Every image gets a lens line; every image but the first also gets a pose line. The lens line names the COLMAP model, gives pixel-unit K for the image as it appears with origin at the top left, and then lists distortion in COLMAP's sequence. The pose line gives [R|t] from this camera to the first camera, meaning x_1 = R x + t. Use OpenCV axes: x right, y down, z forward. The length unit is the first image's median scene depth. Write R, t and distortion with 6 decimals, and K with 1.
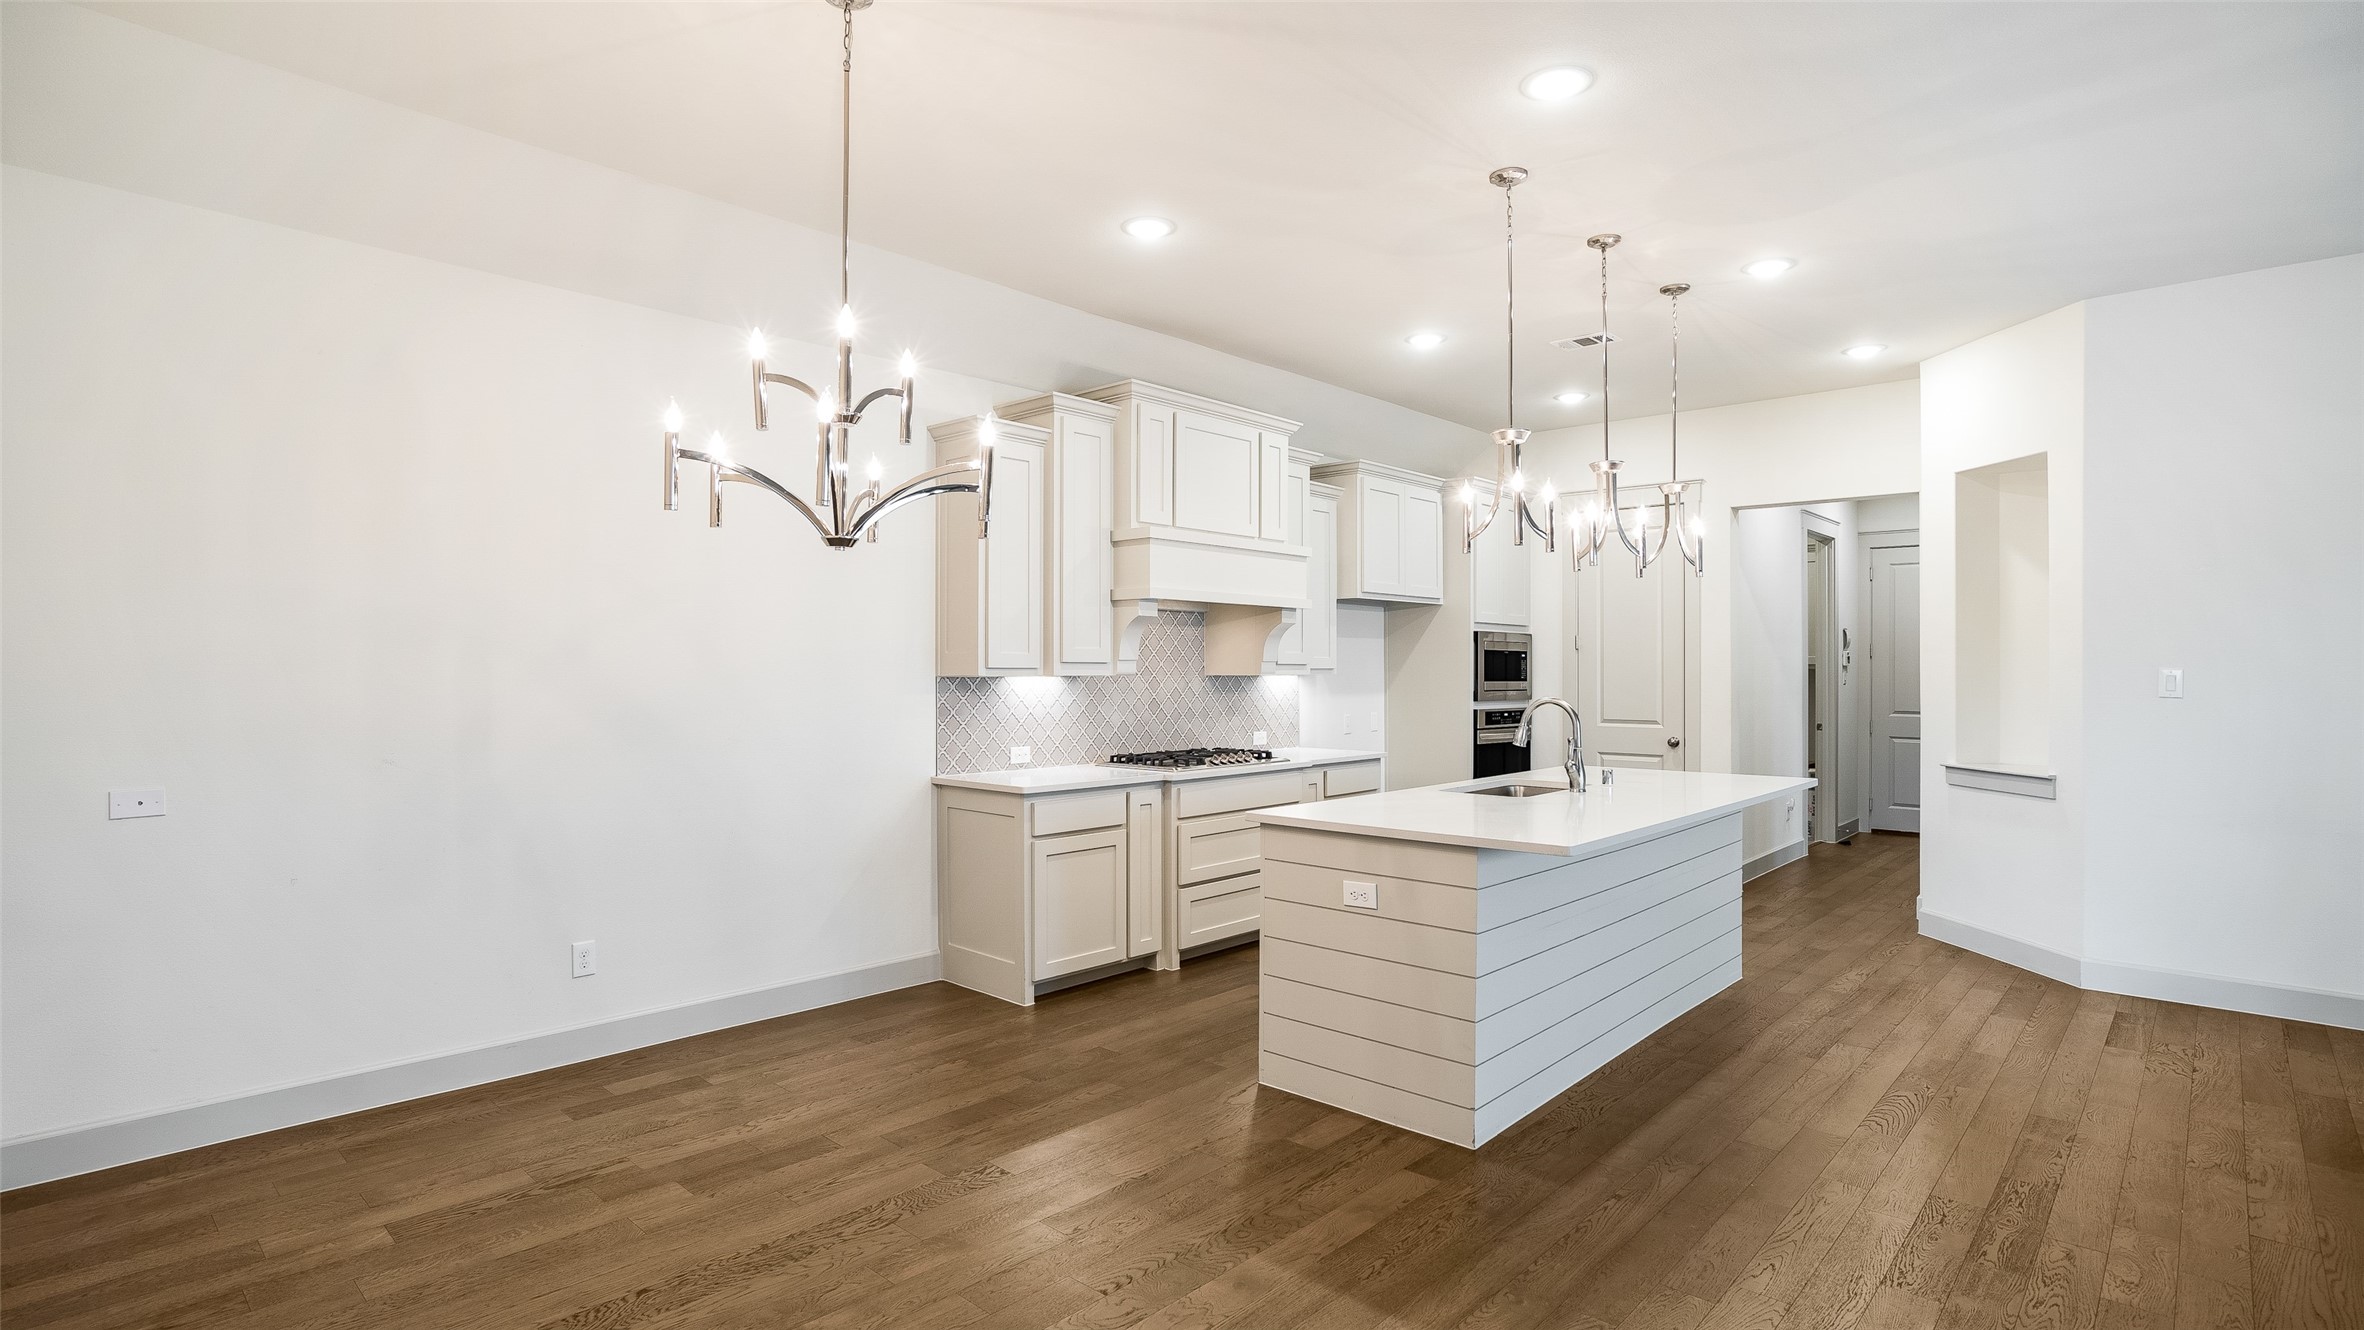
lens RADIAL K [[1170.3, 0, 1187.4], [0, 1170.3, 673.5], [0, 0, 1]] dist [-0.038412, 0.000364]
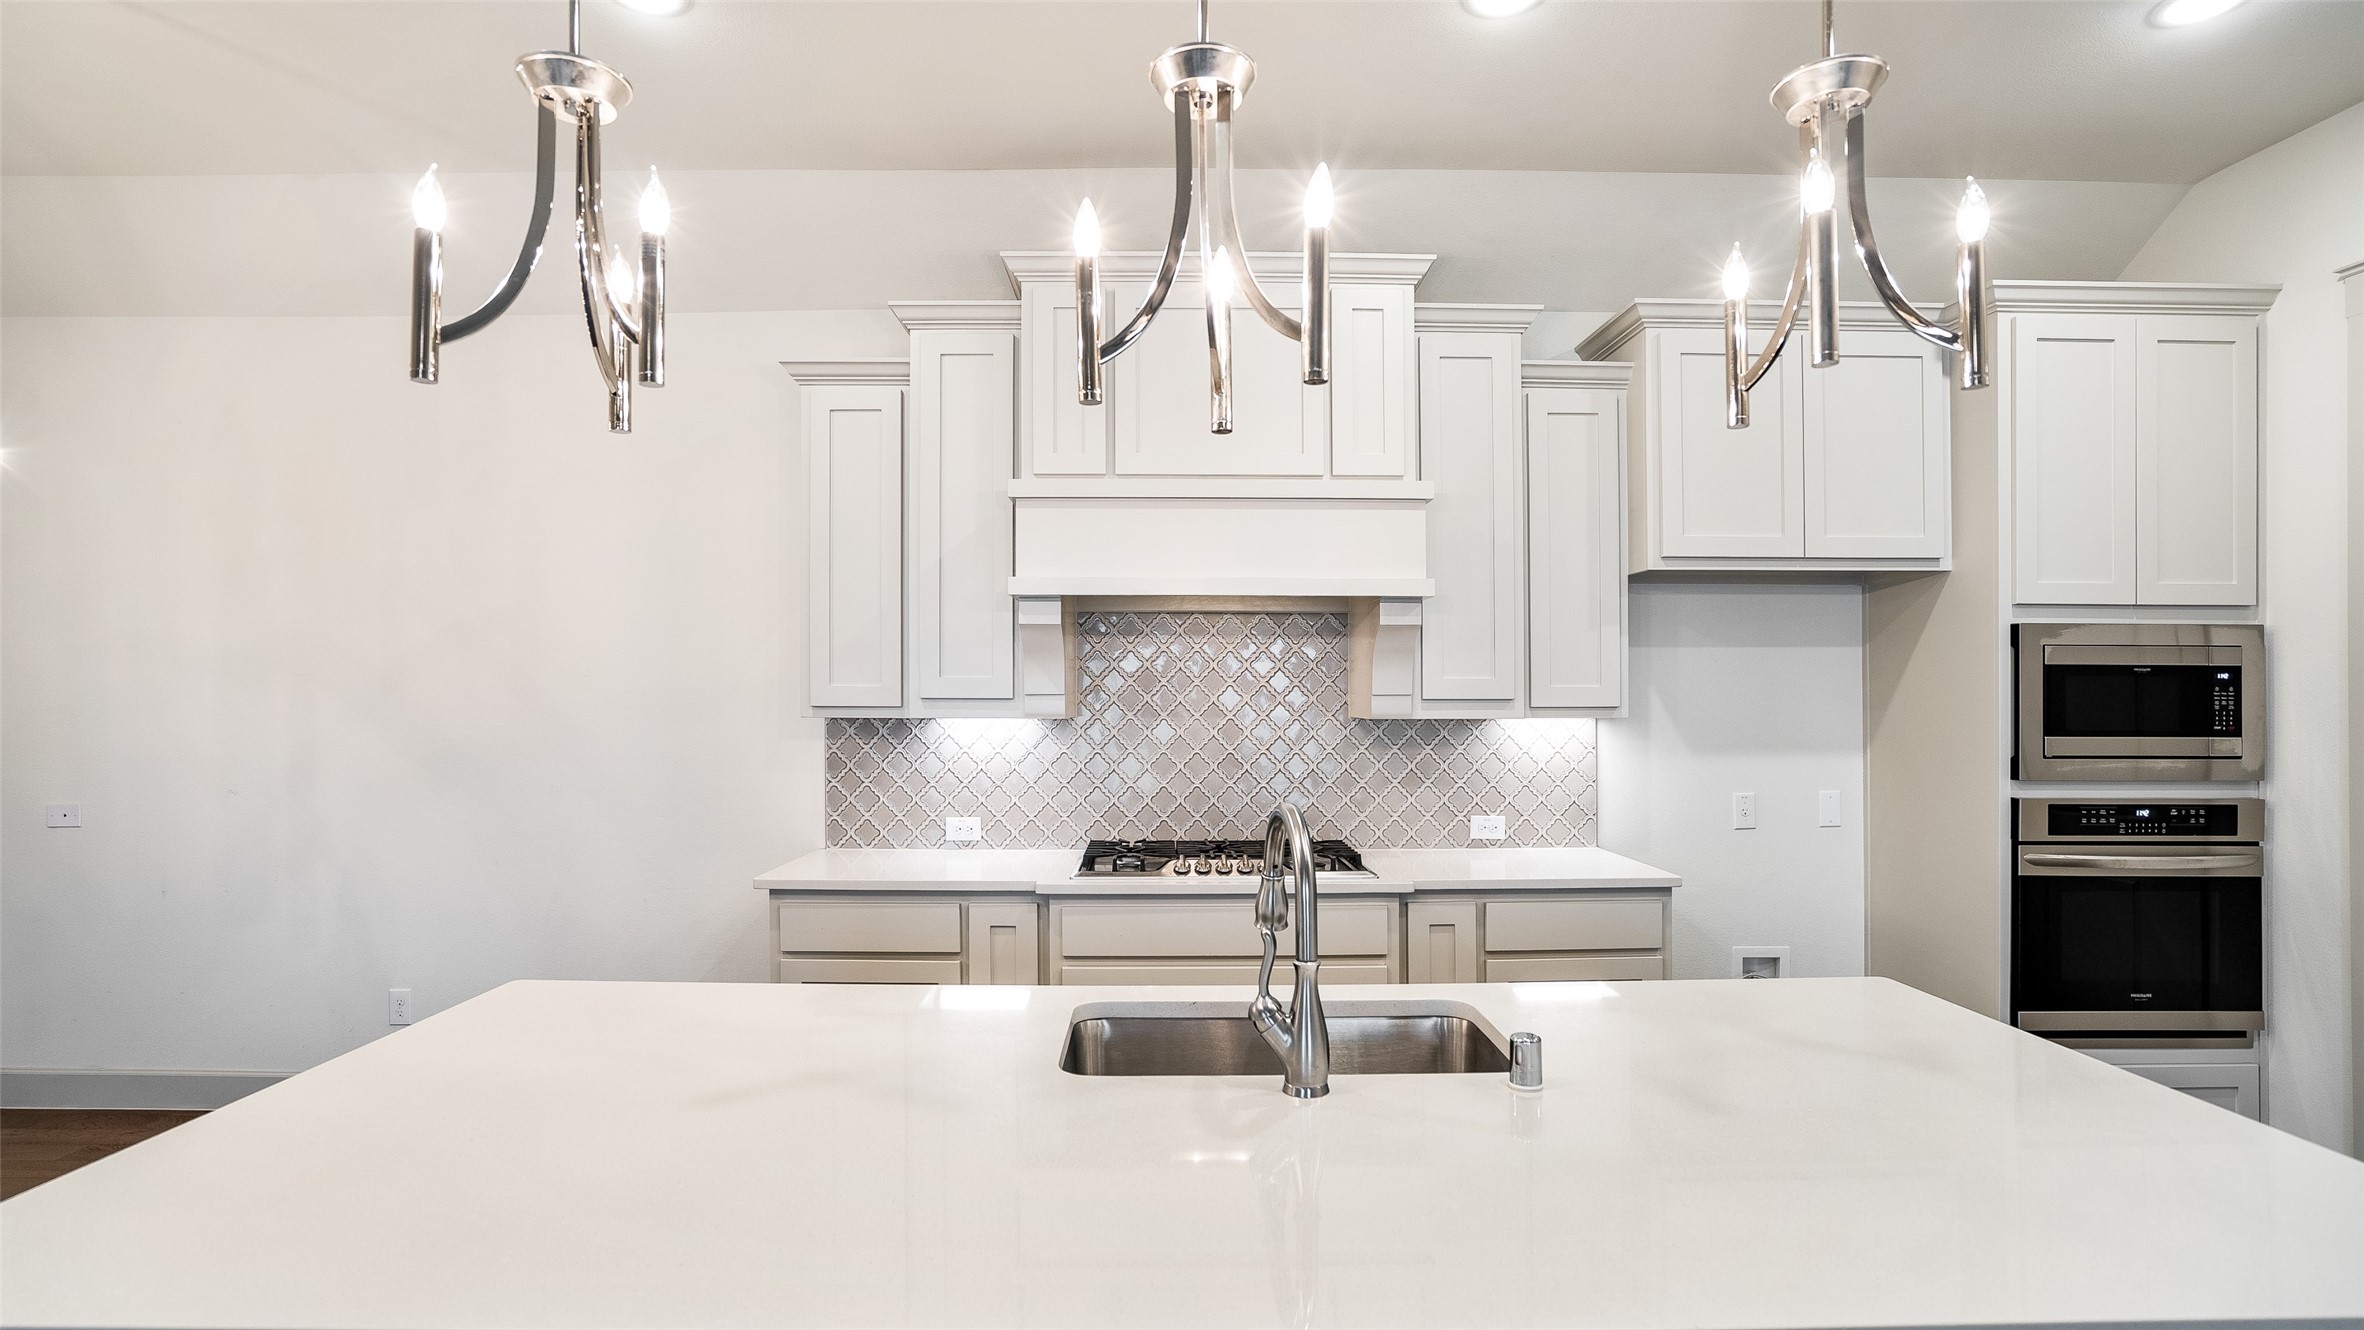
lens RADIAL K [[1170.3, 0, 1187.4], [0, 1170.3, 673.5], [0, 0, 1]] dist [-0.038412, 0.000364]
pose [[0.683358, -0.010533, -0.730008, 0.409917], [-0.001152, 0.999879, -0.015505, -0.011675], [0.730083, 0.011436, 0.683263, 0.542968]]
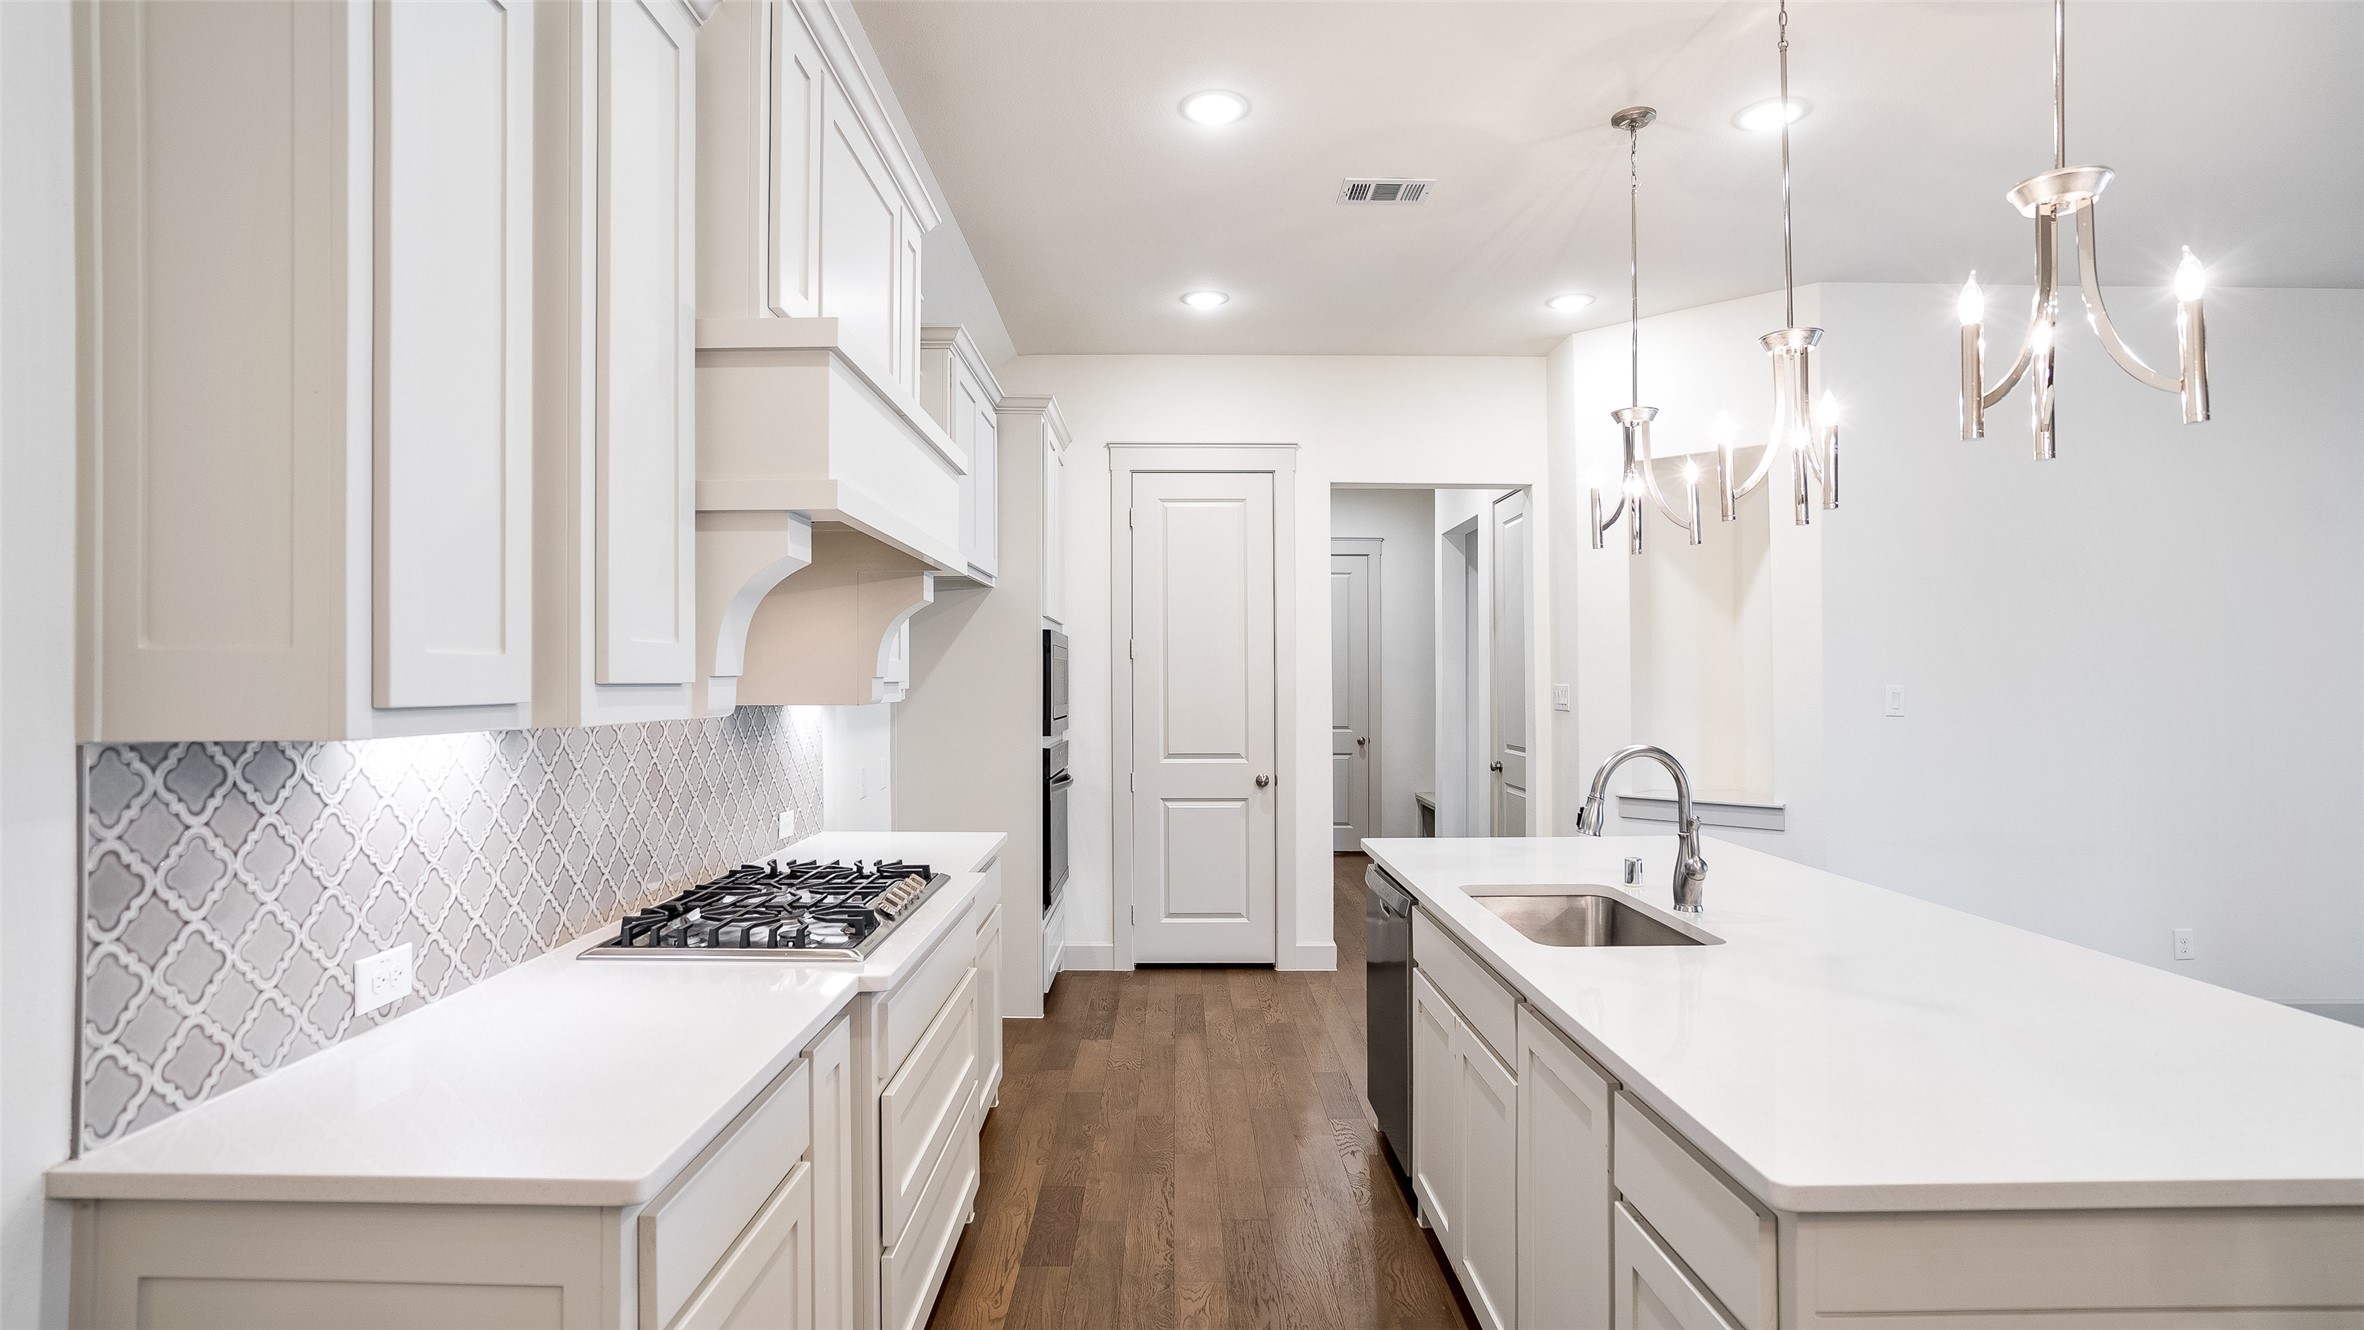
lens RADIAL K [[1150.0, 0, 1173.7], [0, 1150.0, 668.9], [0, 0, 1]] dist [-0.090753, 0.045258]
pose [[0.737190, 0.004399, 0.675672, -0.165632], [0.003437, 0.999941, -0.010261, -0.008724], [-0.675677, 0.009886, 0.737131, 0.559759]]
